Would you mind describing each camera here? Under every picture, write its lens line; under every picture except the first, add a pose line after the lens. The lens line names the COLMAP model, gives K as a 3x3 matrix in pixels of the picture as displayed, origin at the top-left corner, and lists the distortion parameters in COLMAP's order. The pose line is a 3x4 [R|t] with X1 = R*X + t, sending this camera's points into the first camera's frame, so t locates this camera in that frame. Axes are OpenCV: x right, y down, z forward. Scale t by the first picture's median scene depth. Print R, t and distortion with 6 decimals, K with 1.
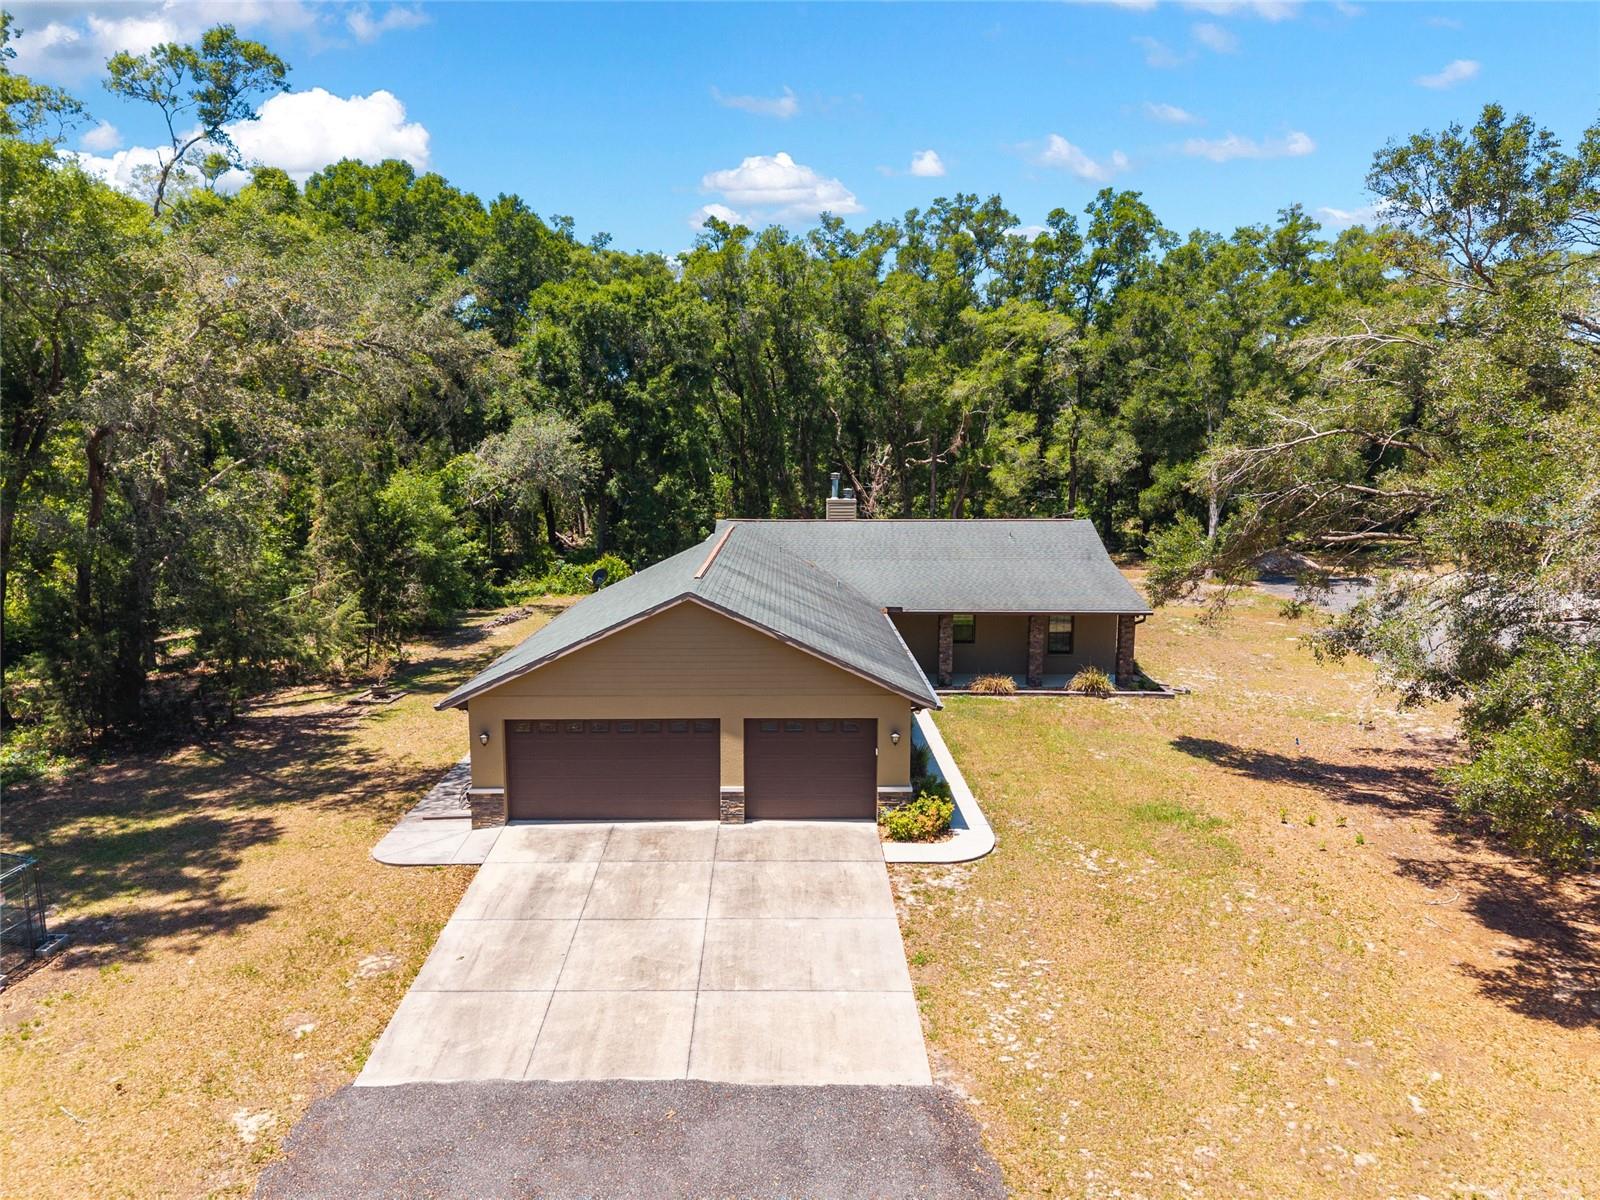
lens RADIAL K [[1093.6, 0, 801.1], [0, 1093.6, 605.3], [0, 0, 1]] dist [0.010460, -0.004712]
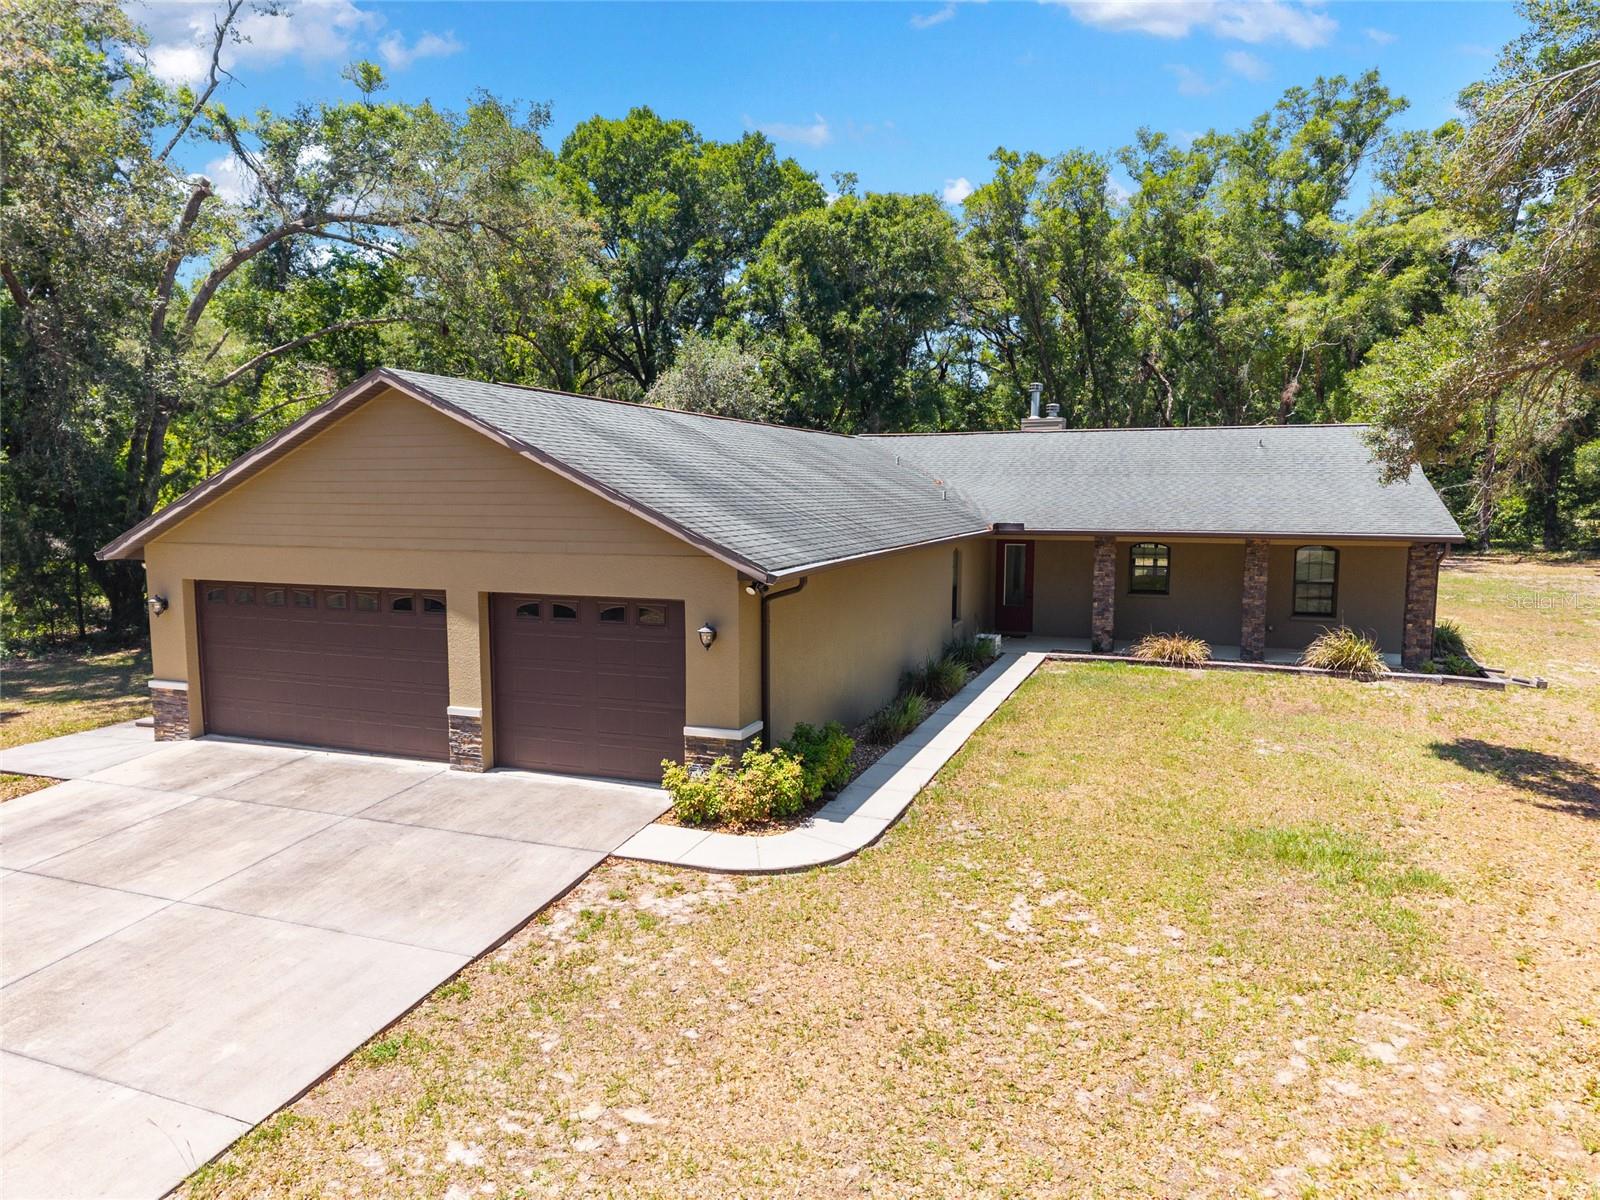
lens RADIAL K [[1093.6, 0, 795.8], [0, 1093.6, 593.6], [0, 0, 1]] dist [0.010460, -0.004712]
pose [[0.924951, 0.031739, -0.378758, 0.302861], [-0.051526, 0.997779, -0.042218, 0.110376], [0.376577, 0.058566, 0.924532, 0.469619]]
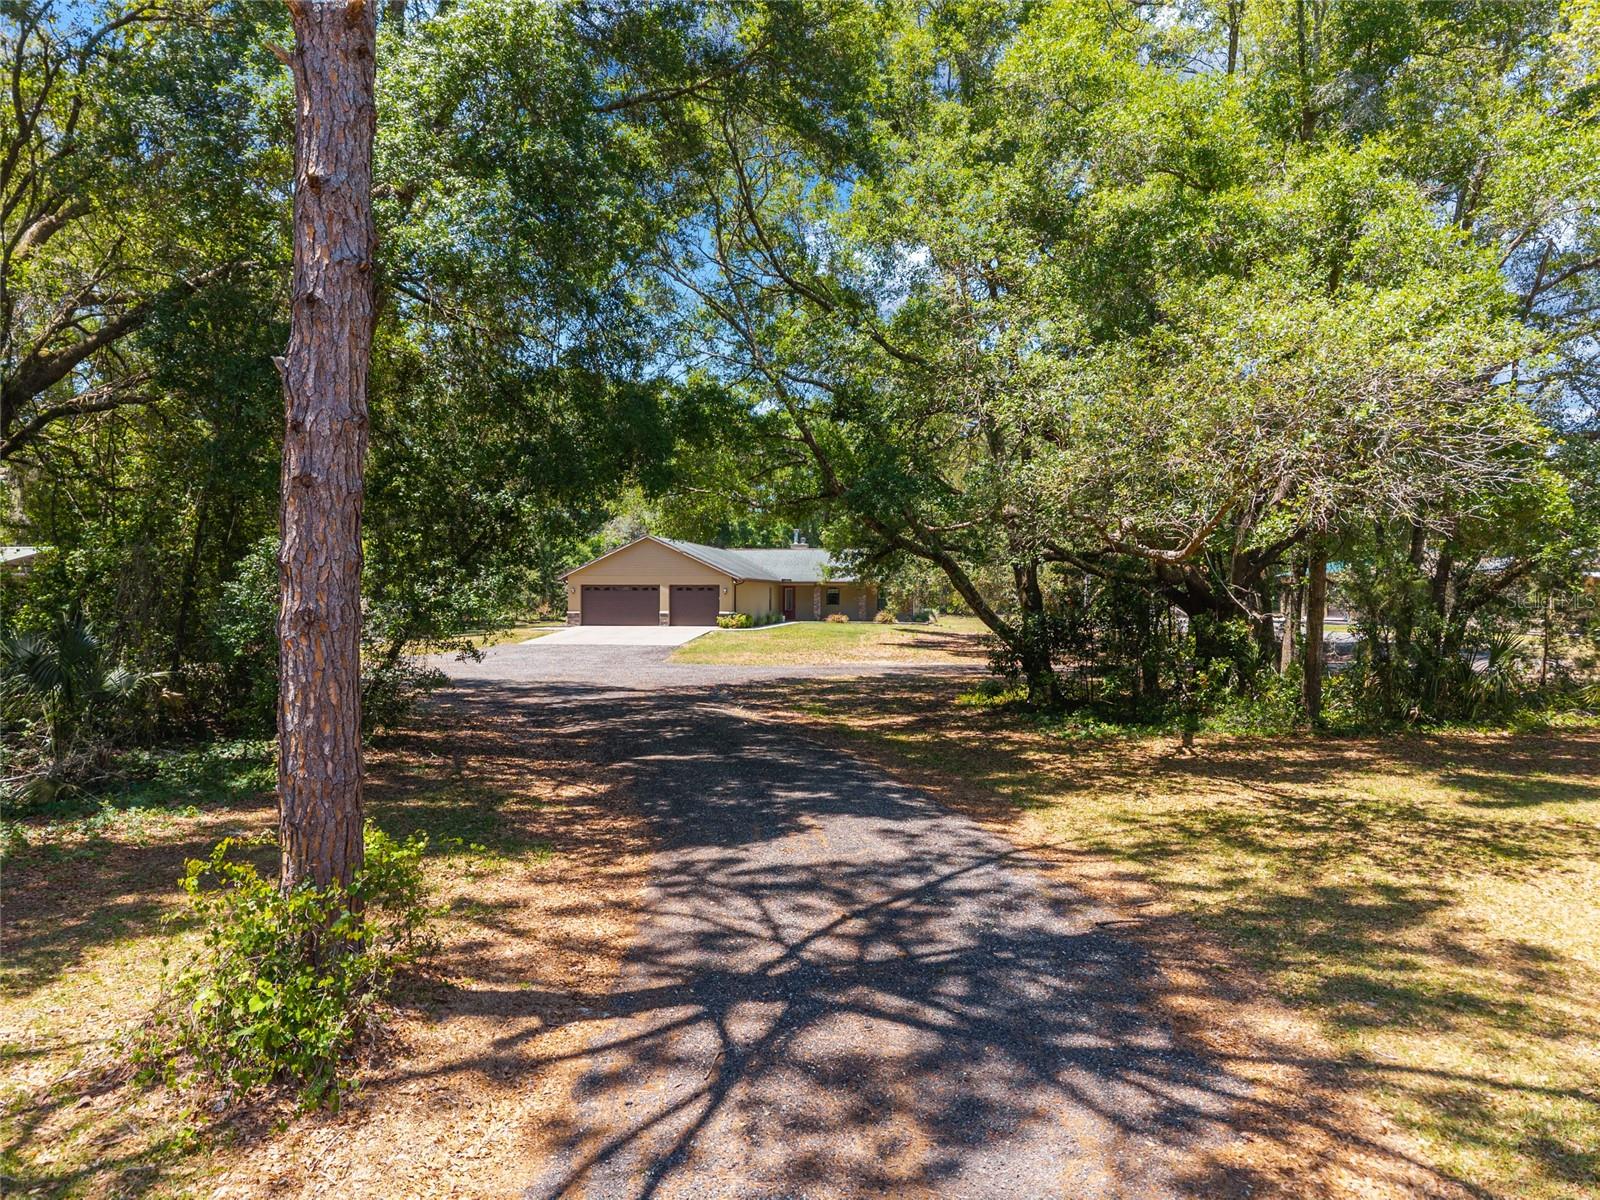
lens RADIAL K [[1093.6, 0, 801.0], [0, 1093.6, 600.2], [0, 0, 1]] dist [0.010460, -0.004712]
pose [[0.982924, 0.002579, -0.183992, 0.677200], [-0.029475, 0.989198, -0.143594, 0.463651], [0.181634, 0.146566, 0.972382, -1.357049]]
